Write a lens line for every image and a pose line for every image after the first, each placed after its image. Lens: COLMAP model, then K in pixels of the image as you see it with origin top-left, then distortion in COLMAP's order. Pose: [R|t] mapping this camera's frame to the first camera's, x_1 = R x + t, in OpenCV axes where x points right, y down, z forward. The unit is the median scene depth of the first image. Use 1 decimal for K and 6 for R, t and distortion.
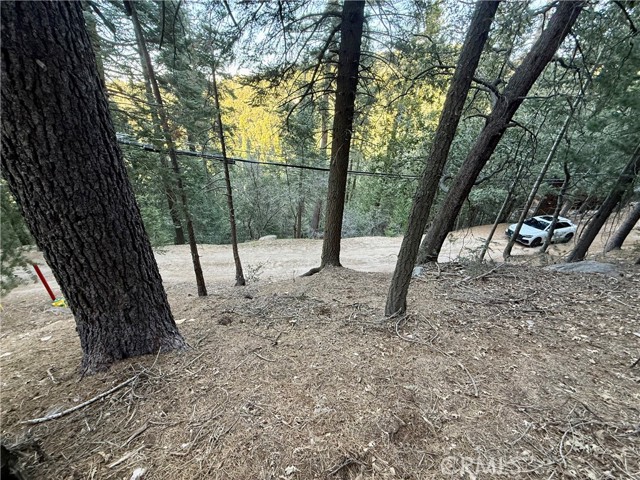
lens RADIAL K [[254.0, 0, 317.1], [0, 254.0, 241.5], [0, 0, 1]] dist [-0.000583, 0.000568]
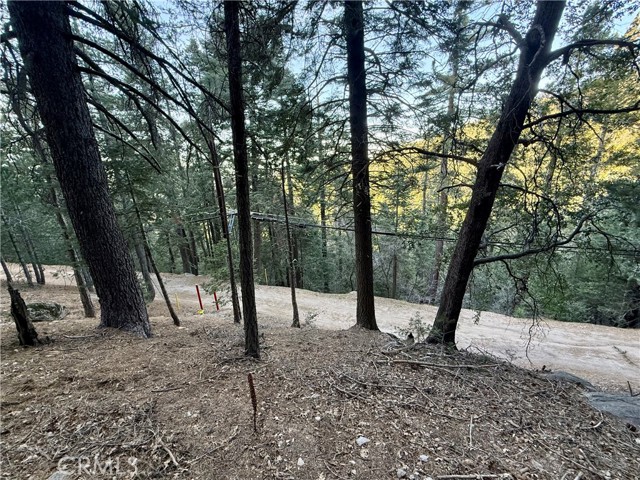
lens RADIAL K [[254.0, 0, 317.4], [0, 254.0, 240.6], [0, 0, 1]] dist [-0.000583, 0.000568]
pose [[0.836258, 0.036832, -0.547098, 0.480209], [-0.153699, 0.973489, -0.169396, -0.039793], [0.526355, 0.225747, 0.819749, 0.001905]]
